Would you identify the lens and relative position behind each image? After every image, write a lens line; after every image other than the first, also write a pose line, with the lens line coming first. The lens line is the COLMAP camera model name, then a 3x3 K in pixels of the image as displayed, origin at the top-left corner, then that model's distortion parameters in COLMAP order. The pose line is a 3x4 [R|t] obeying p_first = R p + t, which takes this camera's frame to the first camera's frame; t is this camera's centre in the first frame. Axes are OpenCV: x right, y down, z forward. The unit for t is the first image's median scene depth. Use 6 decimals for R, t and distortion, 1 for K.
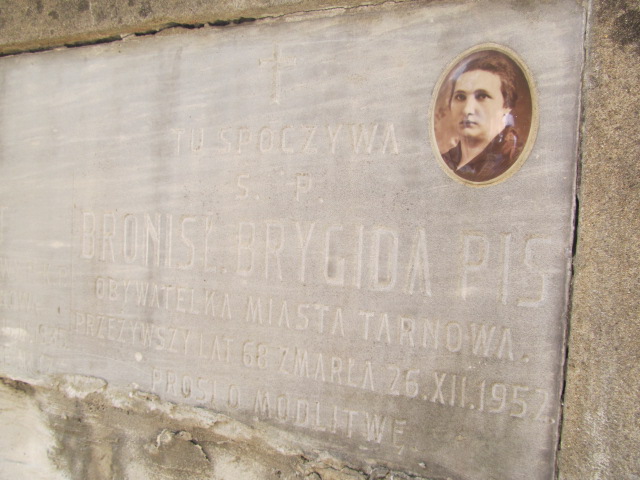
lens RADIAL K [[527.1, 0, 320.7], [0, 527.1, 238.8], [0, 0, 1]] dist [-0.041035, 0.012850]
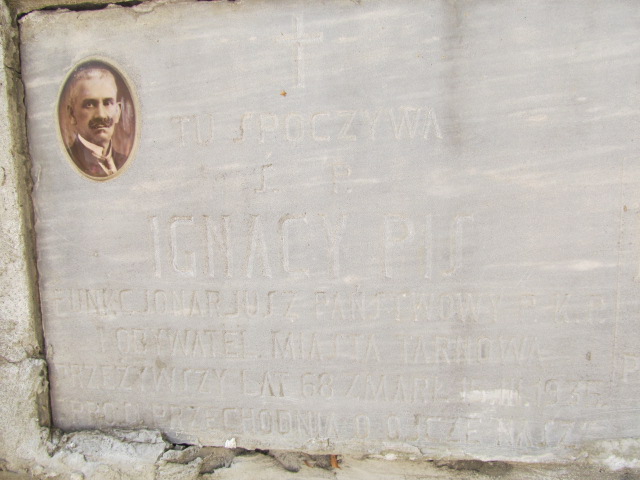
lens RADIAL K [[527.1, 0, 319.6], [0, 527.1, 242.9], [0, 0, 1]] dist [-0.041035, 0.012850]
pose [[0.959404, -0.101619, 0.263093, -1.018284], [0.080302, 0.992647, 0.090574, -0.109528], [-0.270363, -0.065771, 0.960509, 0.425484]]
